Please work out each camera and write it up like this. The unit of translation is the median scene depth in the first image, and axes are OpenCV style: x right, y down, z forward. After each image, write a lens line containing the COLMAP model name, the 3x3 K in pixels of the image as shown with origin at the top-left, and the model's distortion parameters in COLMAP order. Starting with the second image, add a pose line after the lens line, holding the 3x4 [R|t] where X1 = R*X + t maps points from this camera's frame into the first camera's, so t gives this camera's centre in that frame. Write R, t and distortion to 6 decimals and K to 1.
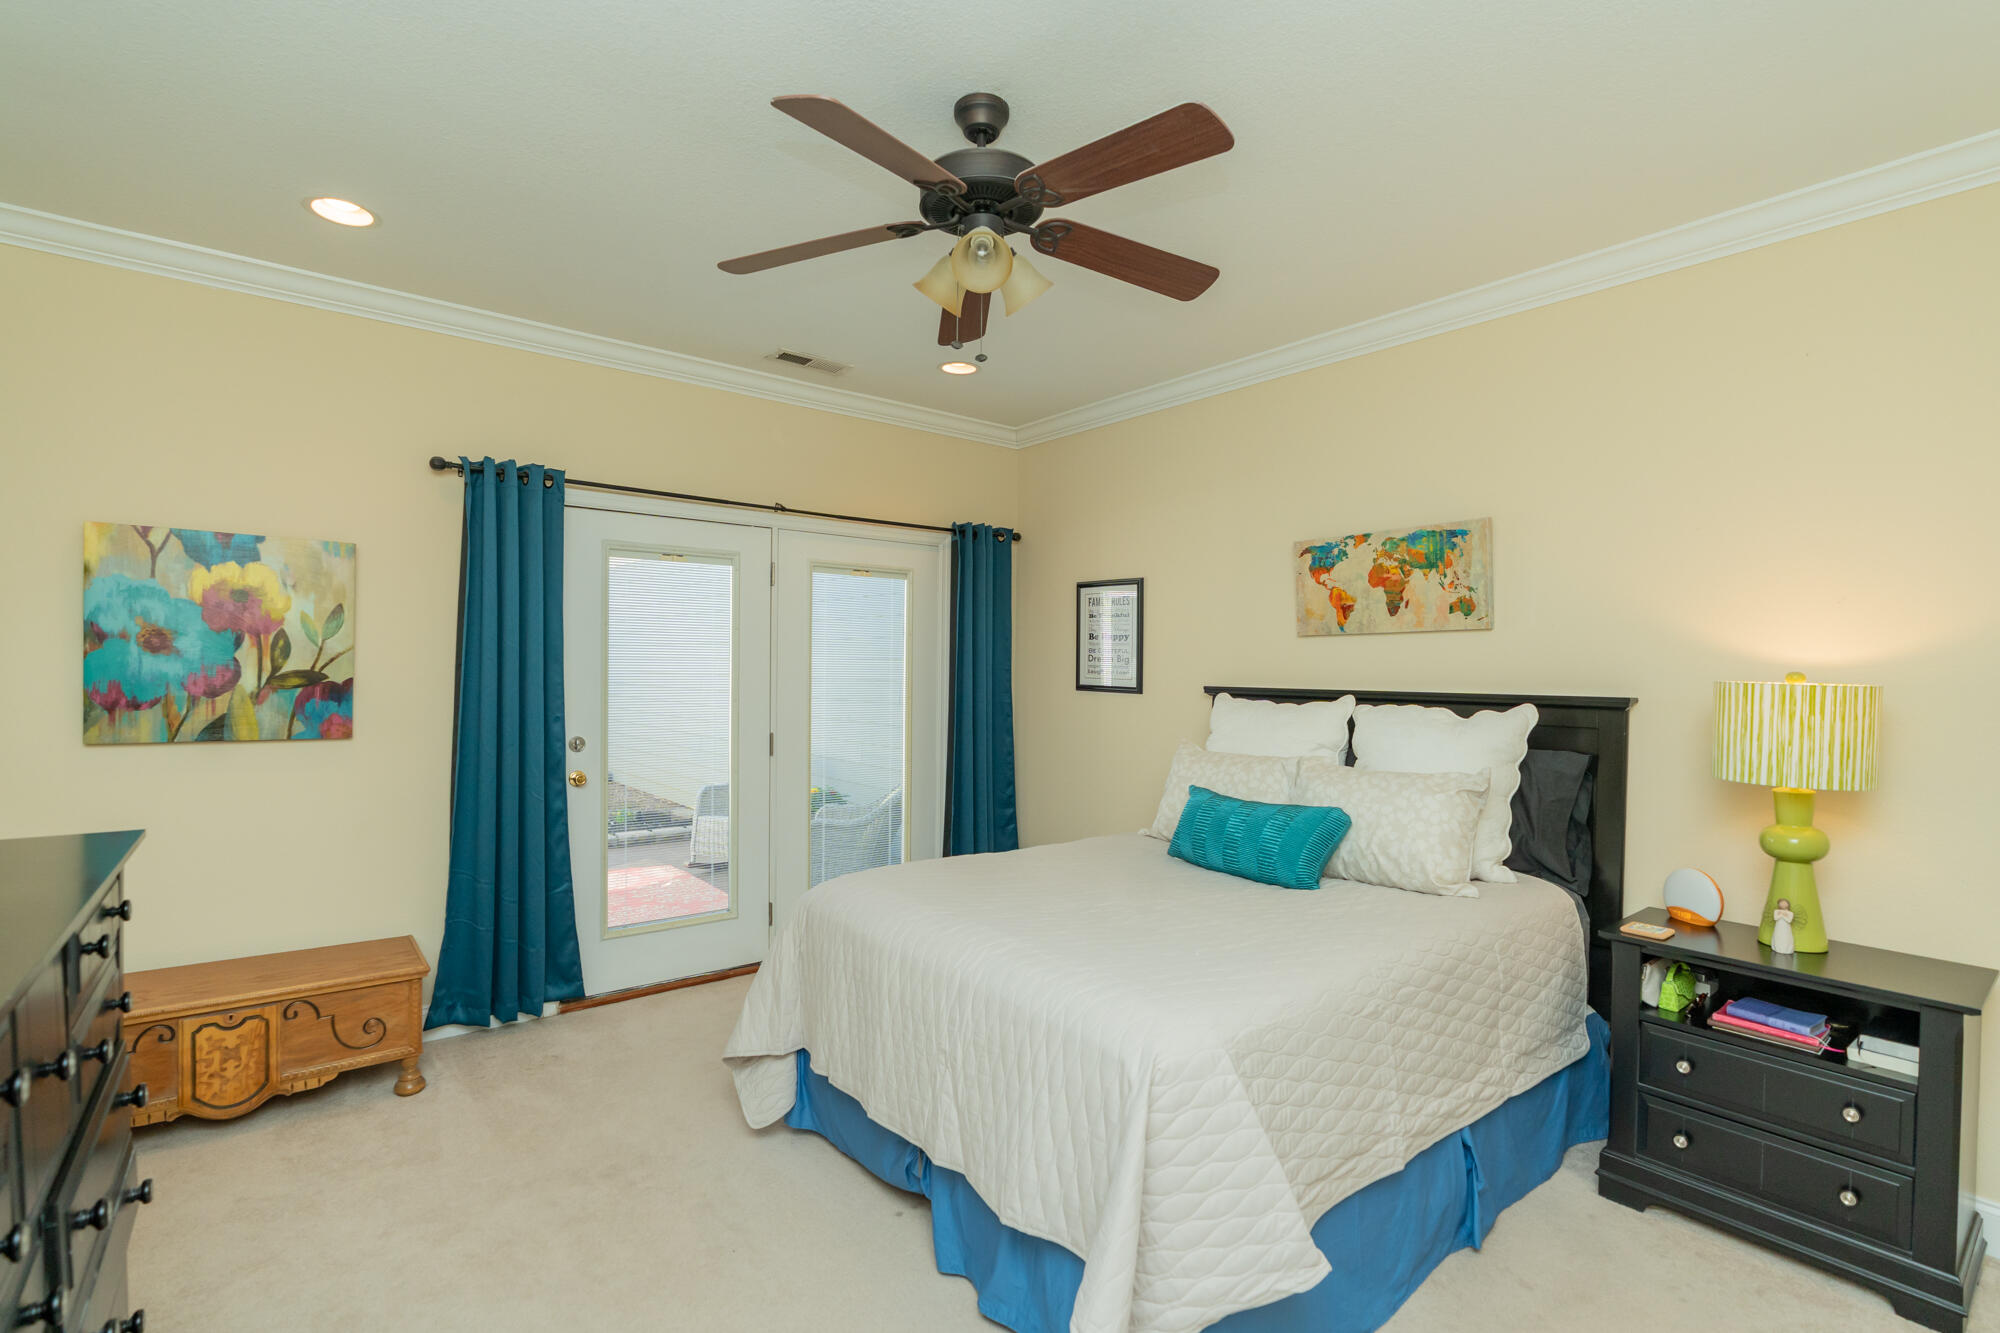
lens RADIAL K [[895.8, 0, 1005.1], [0, 895.8, 678.8], [0, 0, 1]] dist [-0.003551, 0.000400]
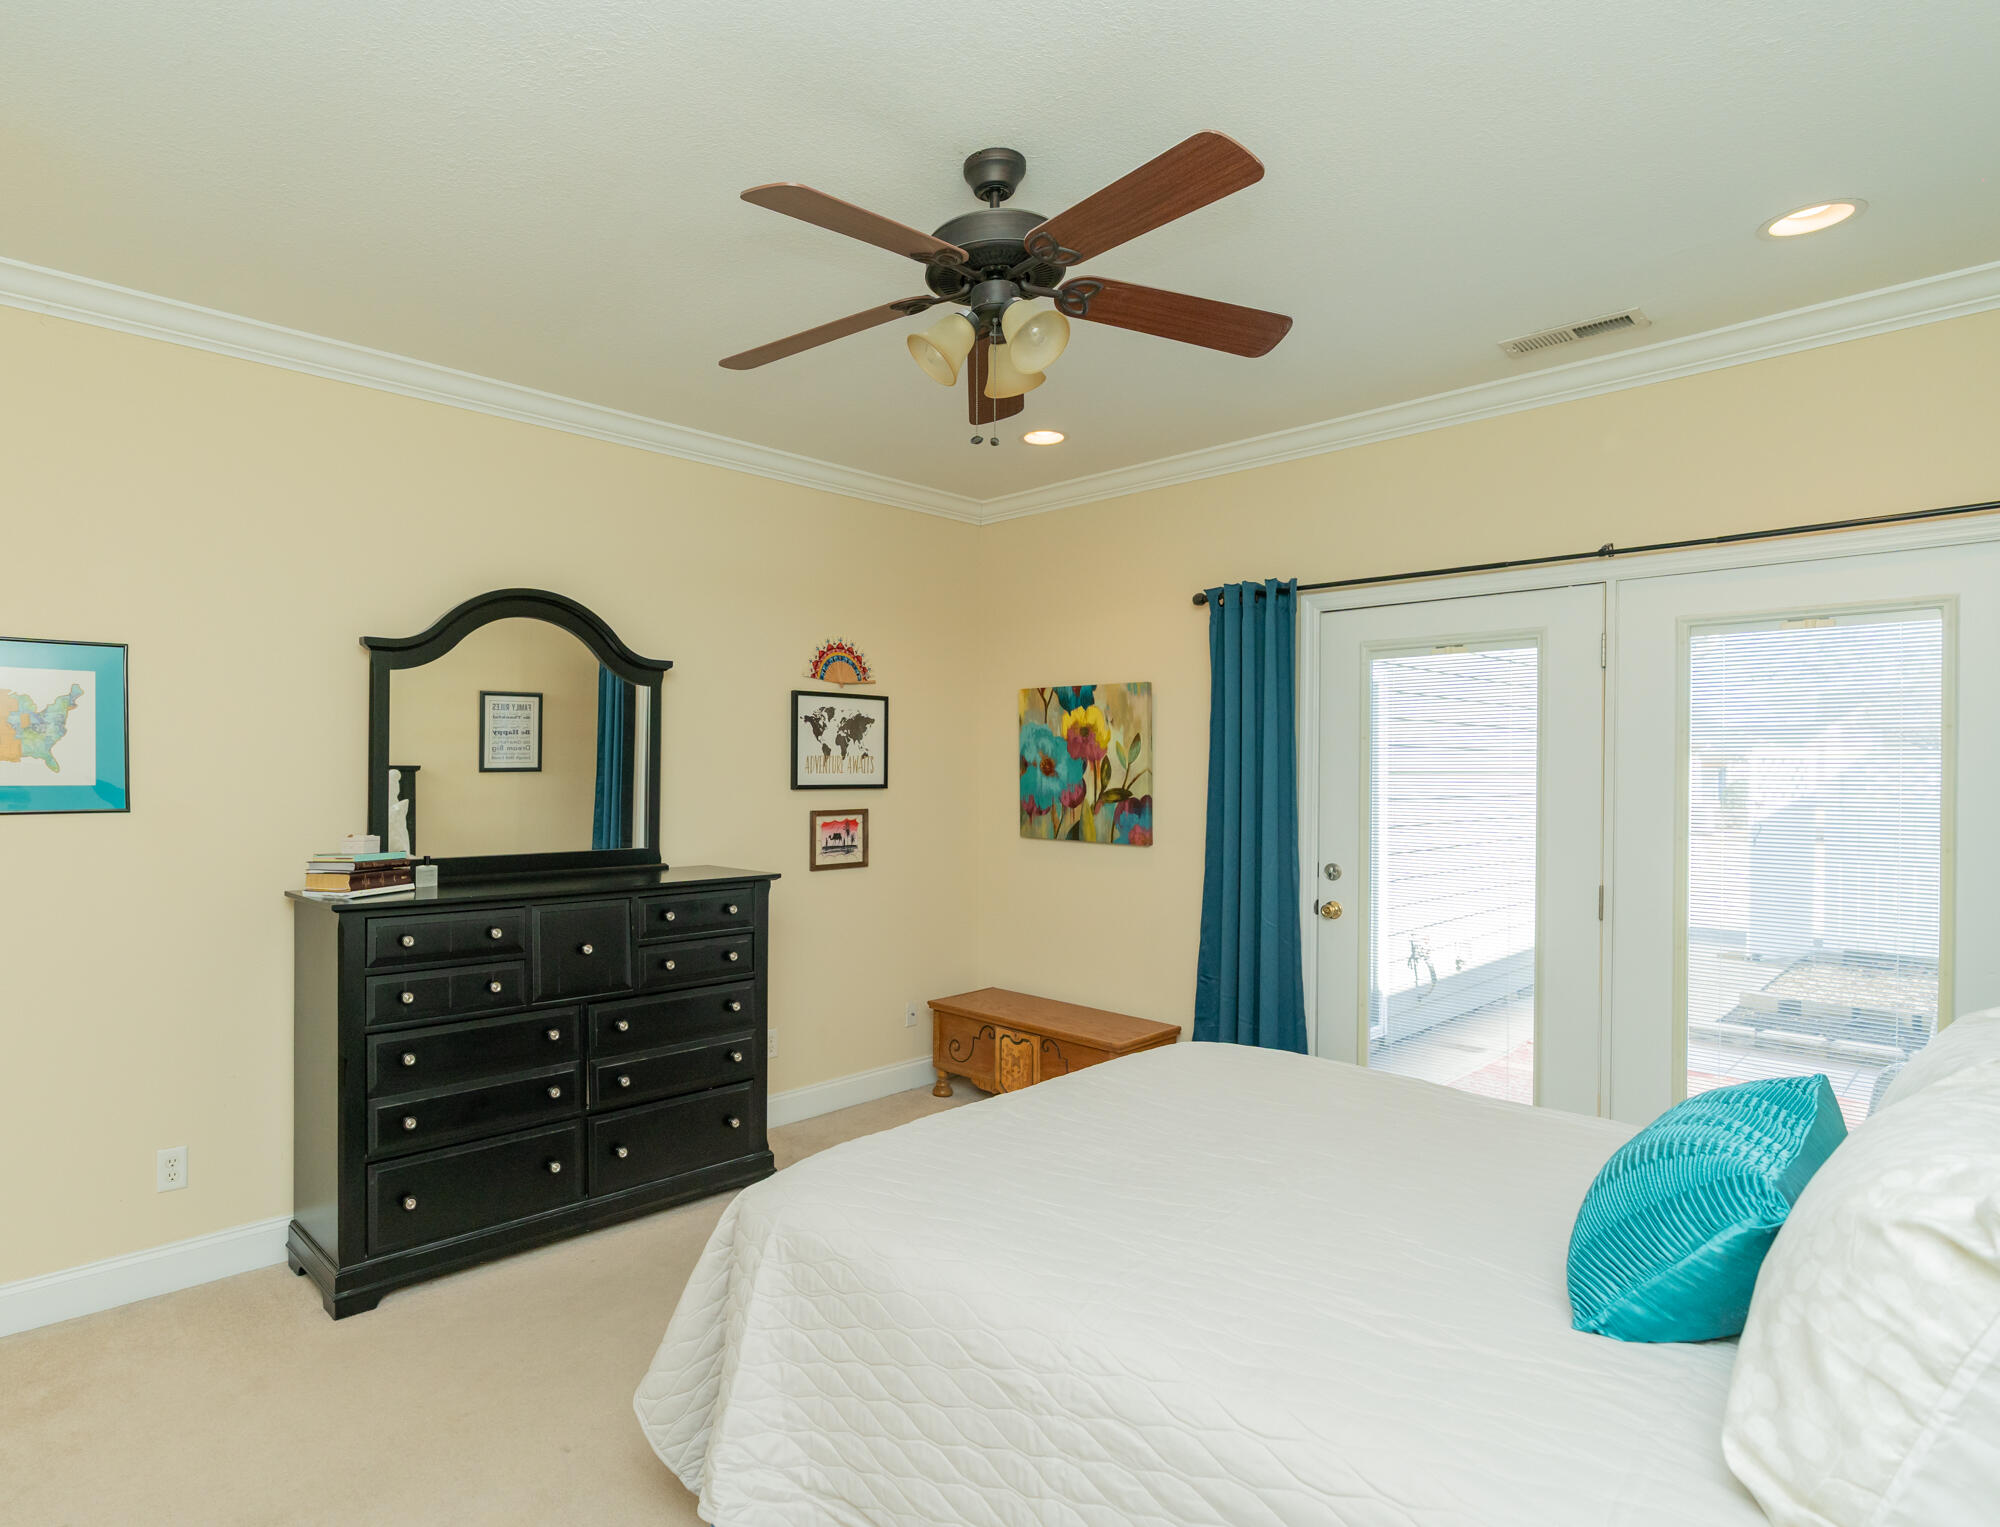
lens RADIAL K [[1076.1, 0, 924.2], [0, 1076.1, 764.7], [0, 0, 1]] dist [-0.015627, -0.000042]
pose [[0.095034, -0.028894, -0.995055, 0.711633], [-0.028797, 0.999081, -0.031761, 0.013654], [0.995057, 0.031673, 0.094115, 0.611988]]
